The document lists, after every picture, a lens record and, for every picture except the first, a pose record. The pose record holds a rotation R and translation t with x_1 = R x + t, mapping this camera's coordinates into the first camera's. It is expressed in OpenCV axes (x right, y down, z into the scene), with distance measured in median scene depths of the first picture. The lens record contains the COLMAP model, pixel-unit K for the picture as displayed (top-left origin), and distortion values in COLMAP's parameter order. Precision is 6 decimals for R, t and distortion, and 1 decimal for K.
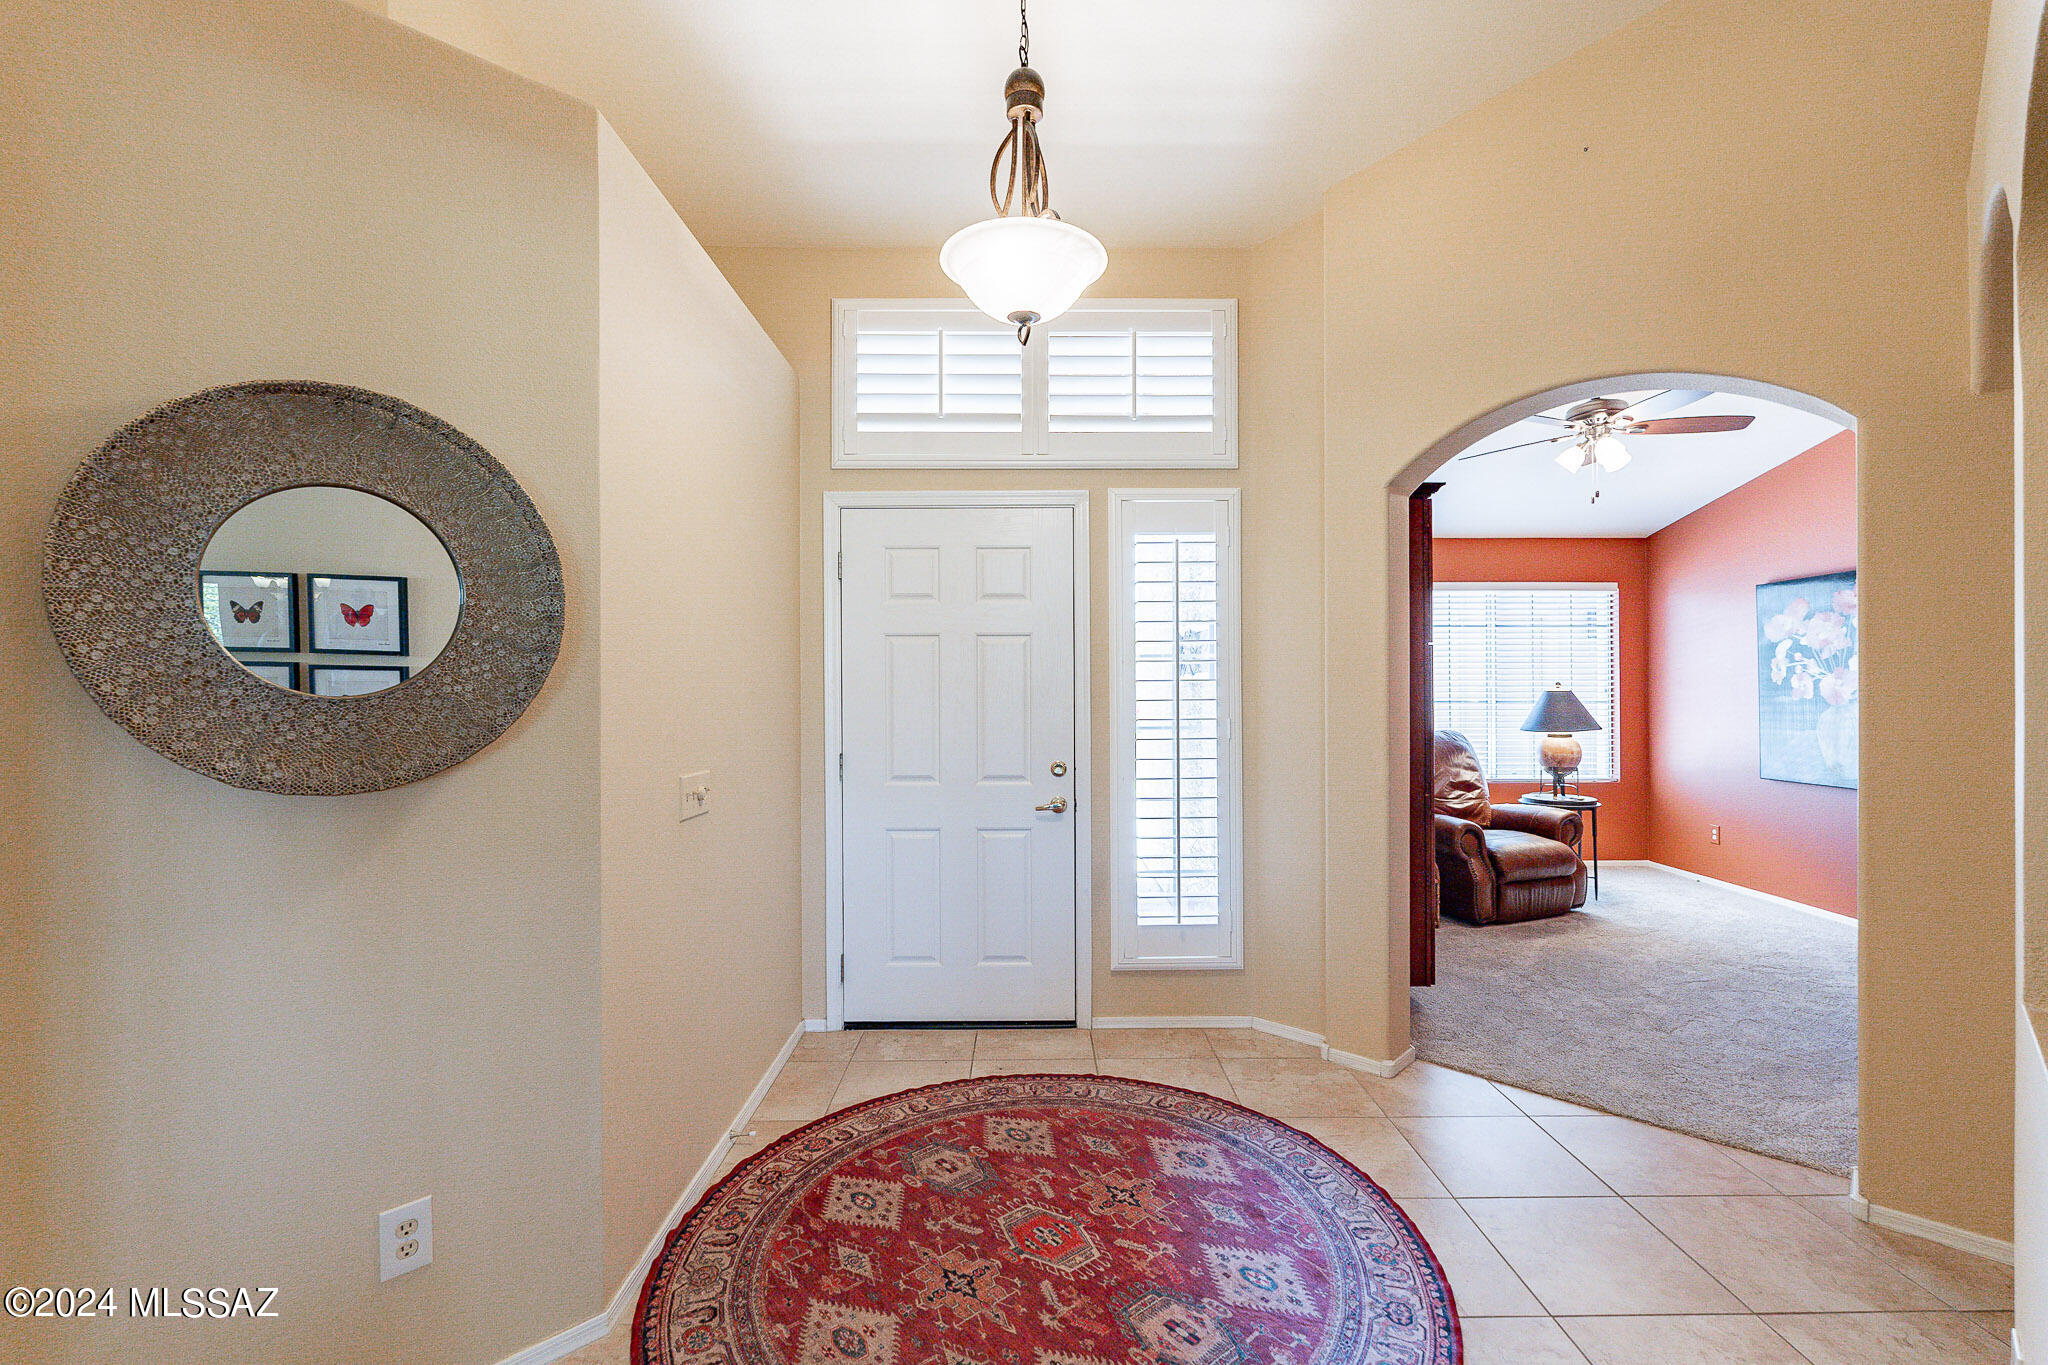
lens RADIAL K [[892.2, 0, 1024.0], [0, 892.2, 682.5], [0, 0, 1]] dist [-0.002945, 0.000143]
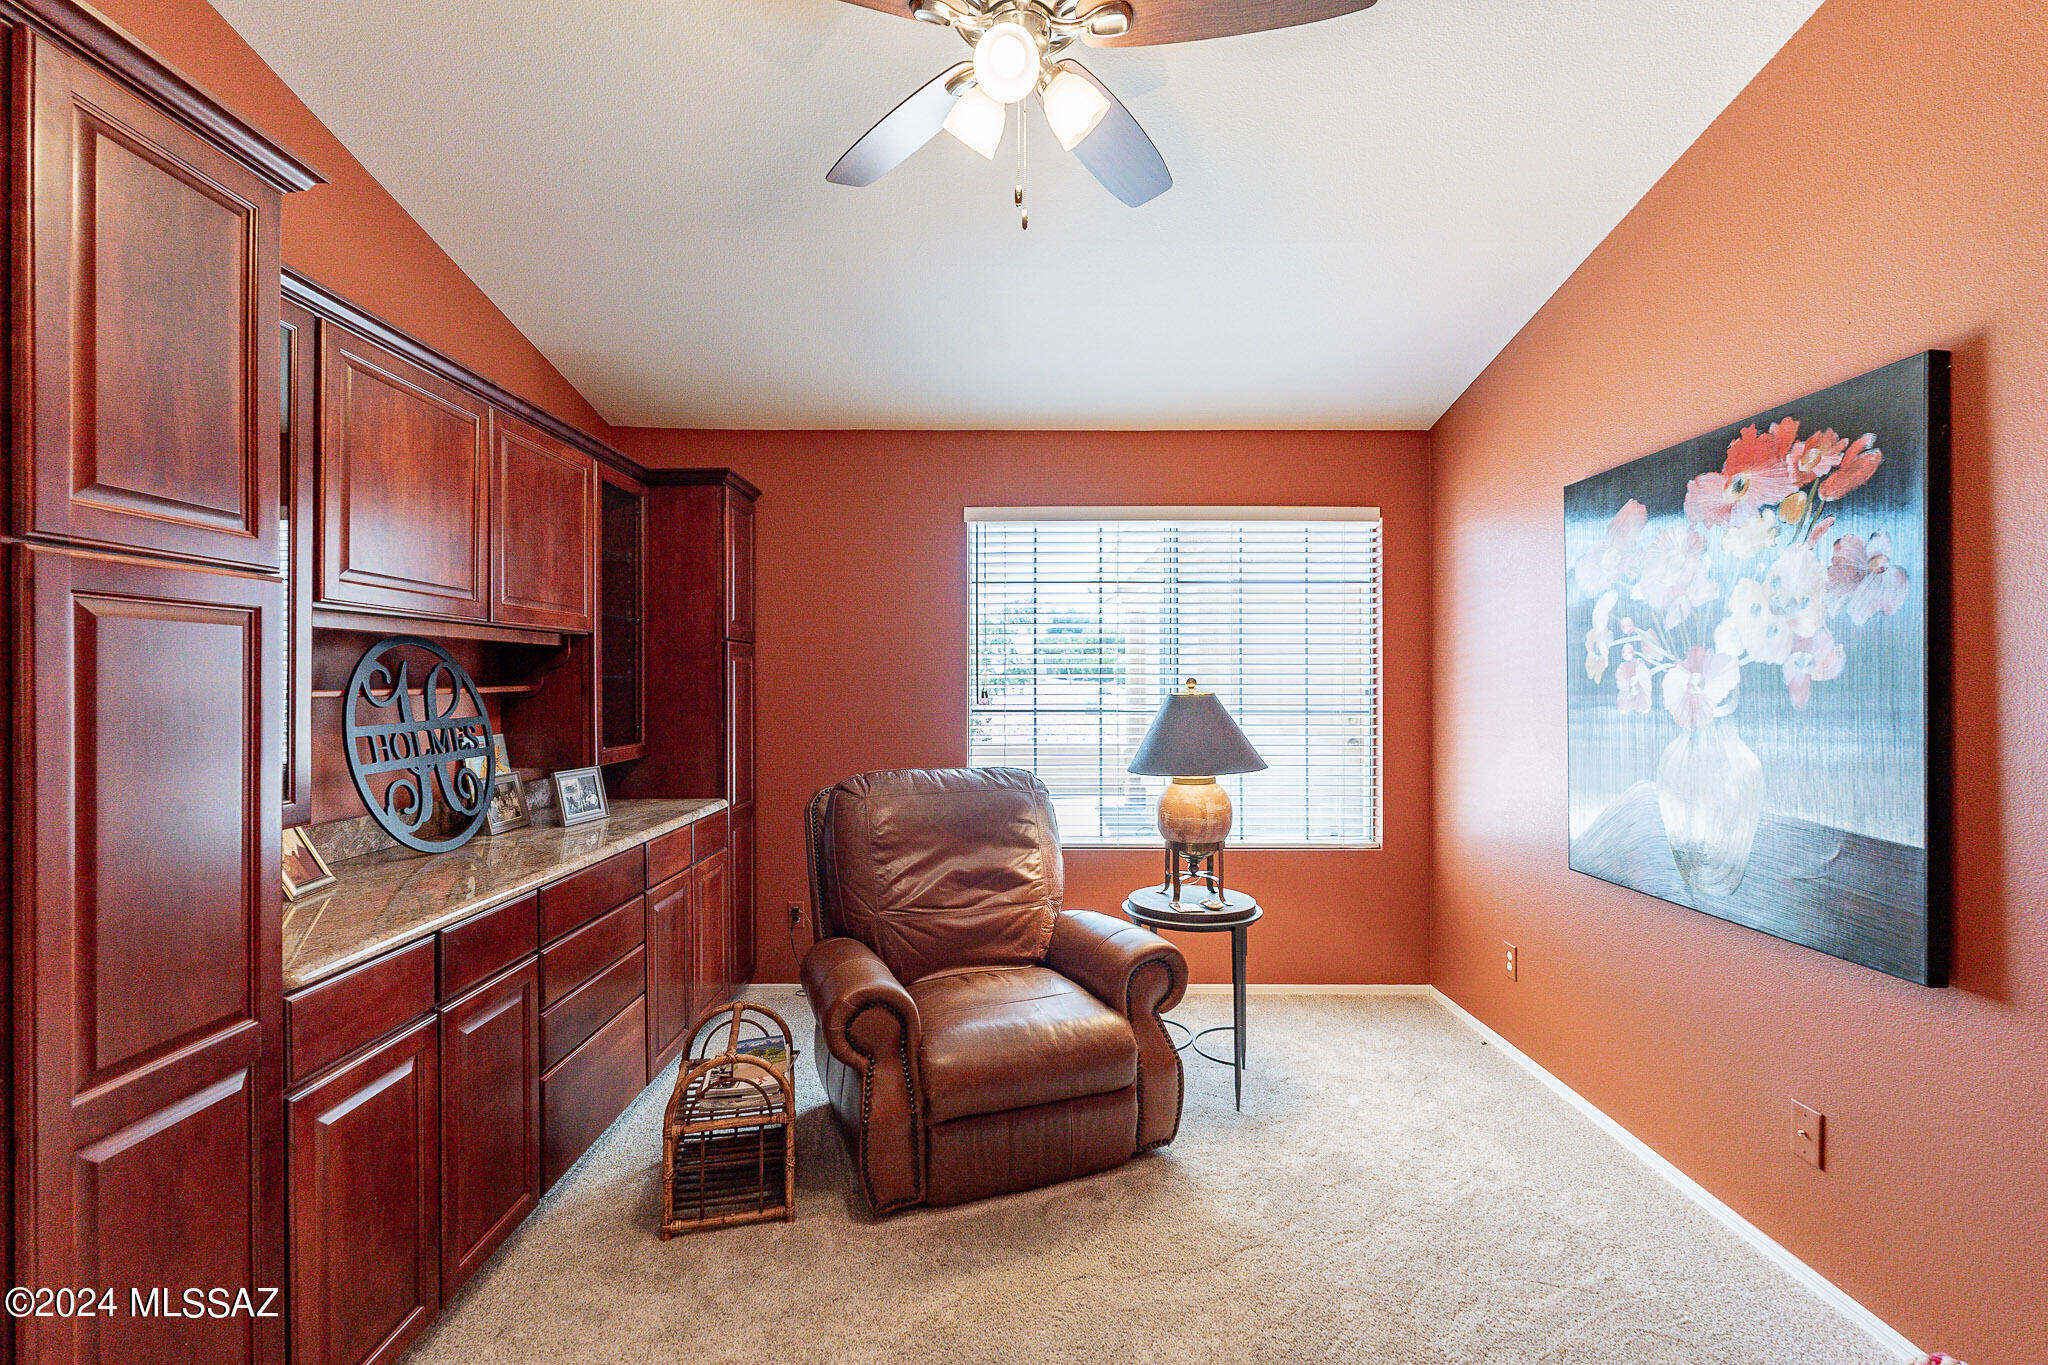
lens RADIAL K [[923.5, 0, 1024.0], [0, 923.5, 682.5], [0, 0, 1]] dist [0.003374, 0.000099]
pose [[0.999993, 0.000674, -0.003782, 0.552098], [-0.000661, 0.999994, 0.003487, 0.000373], [0.003784, -0.003484, 0.999987, 0.501596]]
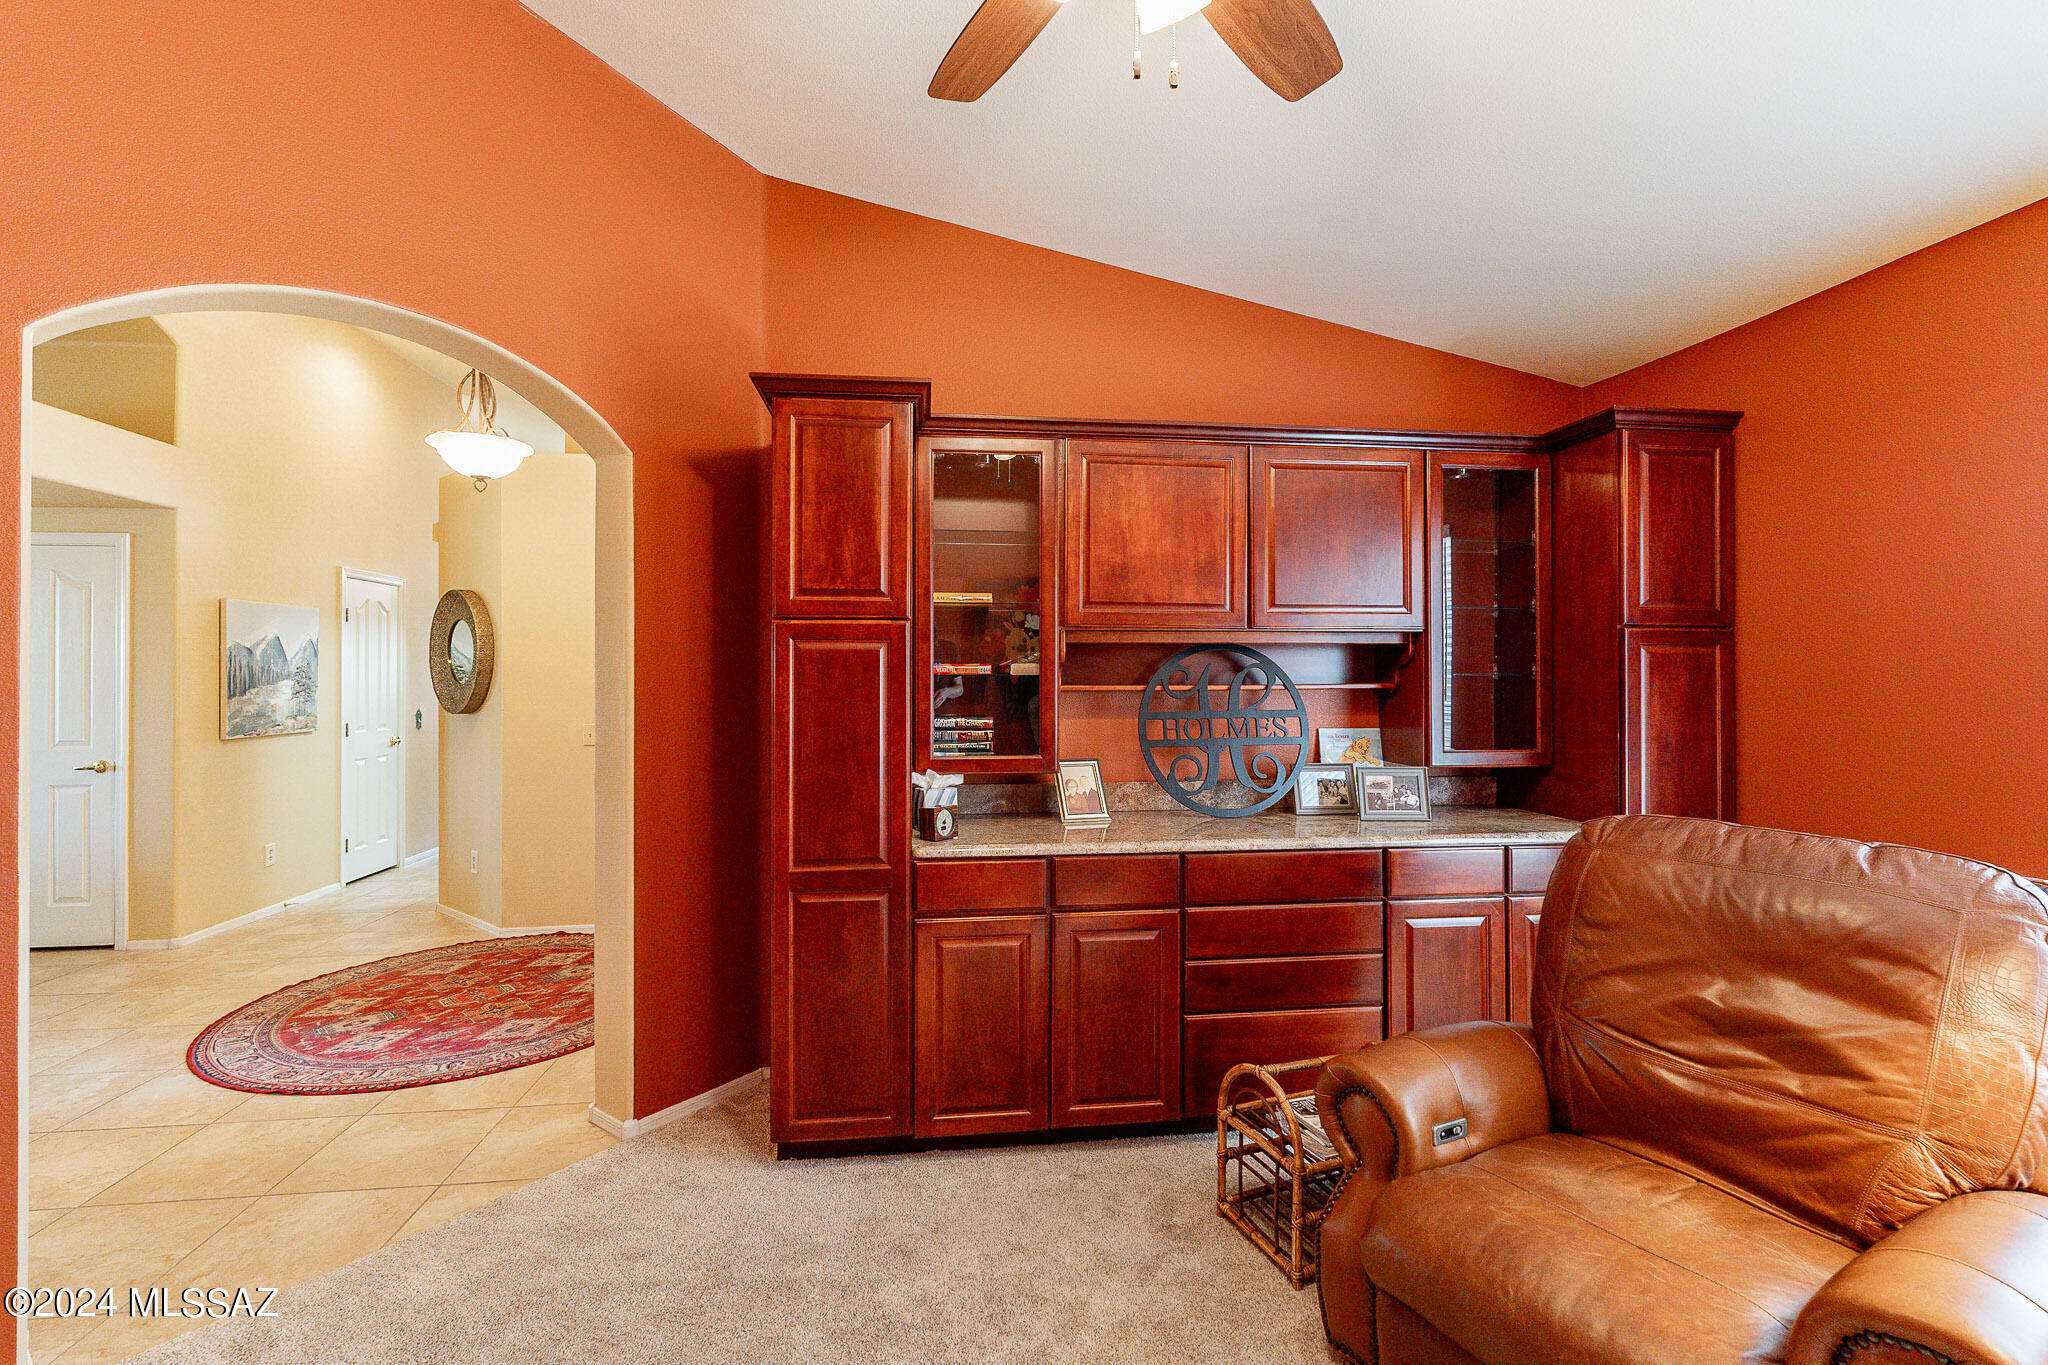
lens RADIAL K [[892.2, 0, 1024.0], [0, 892.2, 682.5], [0, 0, 1]] dist [-0.002945, 0.000143]
pose [[0.123744, 0.004248, -0.992305, 0.799321], [-0.000063, 0.999991, 0.004273, 0.001408], [0.992314, -0.000466, 0.123743, 0.783095]]
